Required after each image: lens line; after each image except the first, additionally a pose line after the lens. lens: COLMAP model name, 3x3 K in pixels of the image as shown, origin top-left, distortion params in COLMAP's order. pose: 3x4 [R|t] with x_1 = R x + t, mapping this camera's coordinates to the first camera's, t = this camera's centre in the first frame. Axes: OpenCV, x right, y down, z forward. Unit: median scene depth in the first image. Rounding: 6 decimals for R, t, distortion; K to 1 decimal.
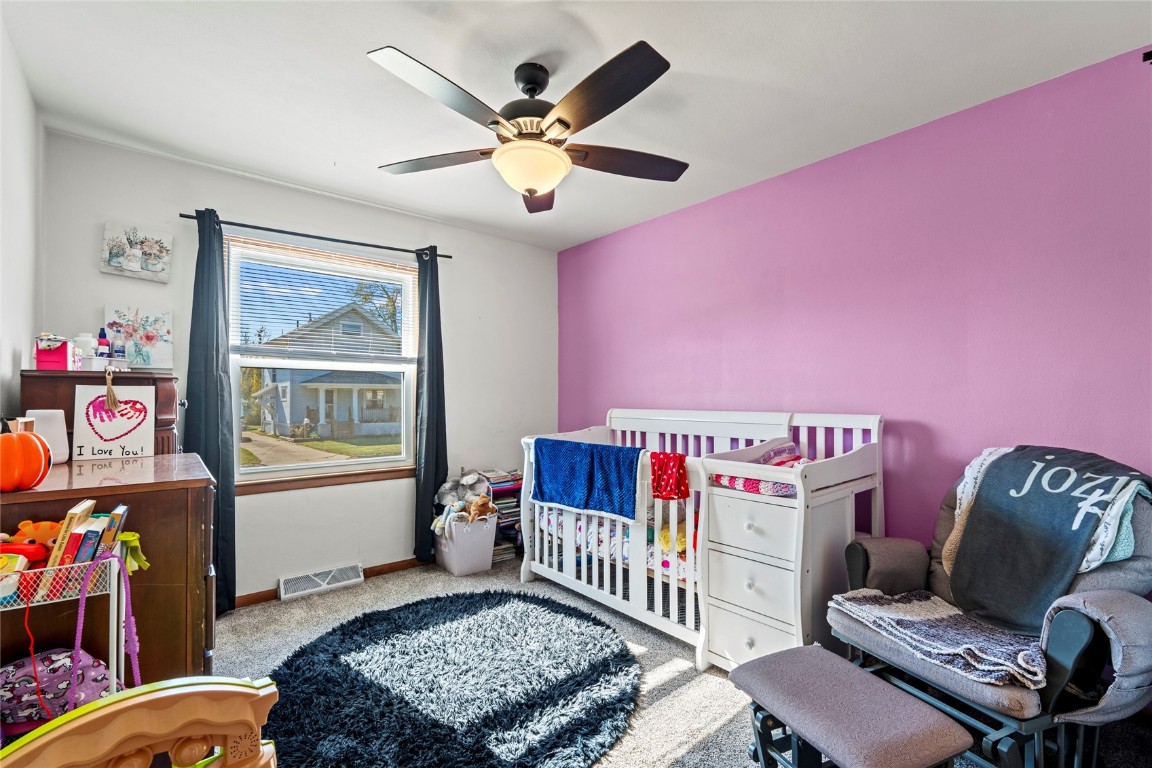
lens RADIAL K [[504.4, 0, 579.4], [0, 504.4, 390.6], [0, 0, 1]] dist [-0.001475, 0.000072]
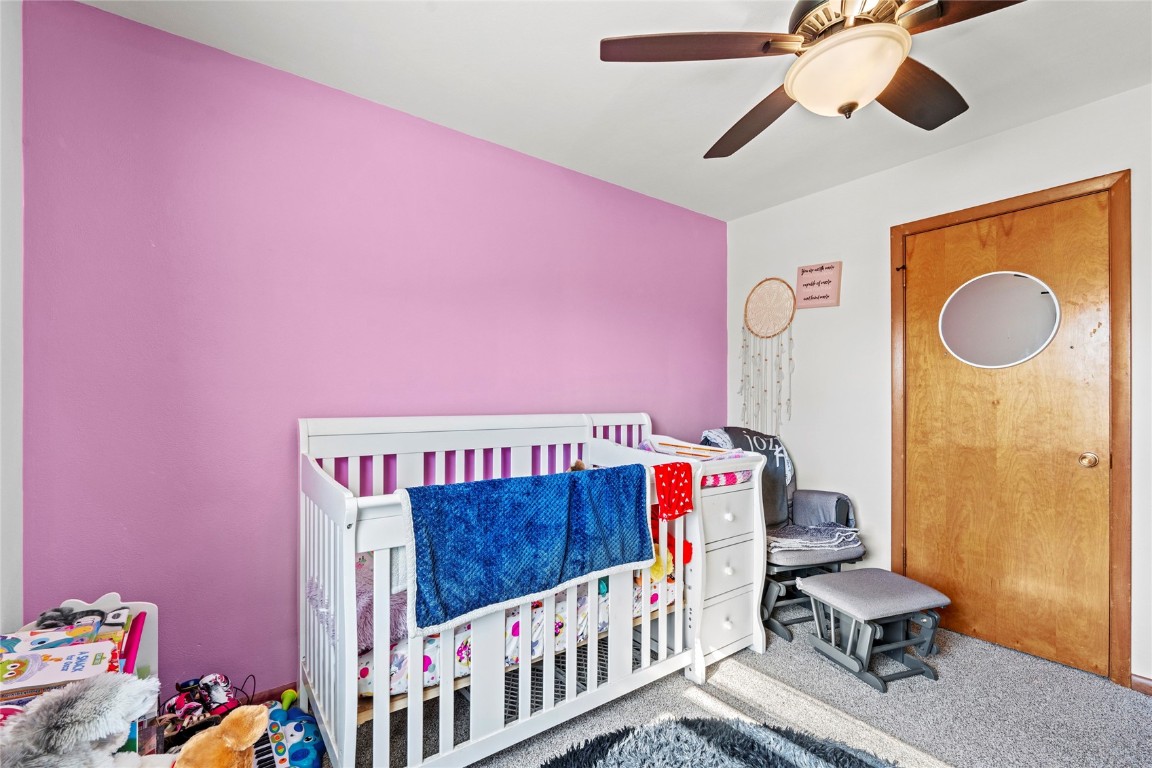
lens RADIAL K [[504.4, 0, 579.4], [0, 504.4, 390.6], [0, 0, 1]] dist [-0.001475, 0.000072]
pose [[0.080685, 0.002383, 0.996737, -0.615474], [-0.014982, 0.999887, -0.001177, 0.000871], [-0.996627, -0.014838, 0.080712, 0.966682]]
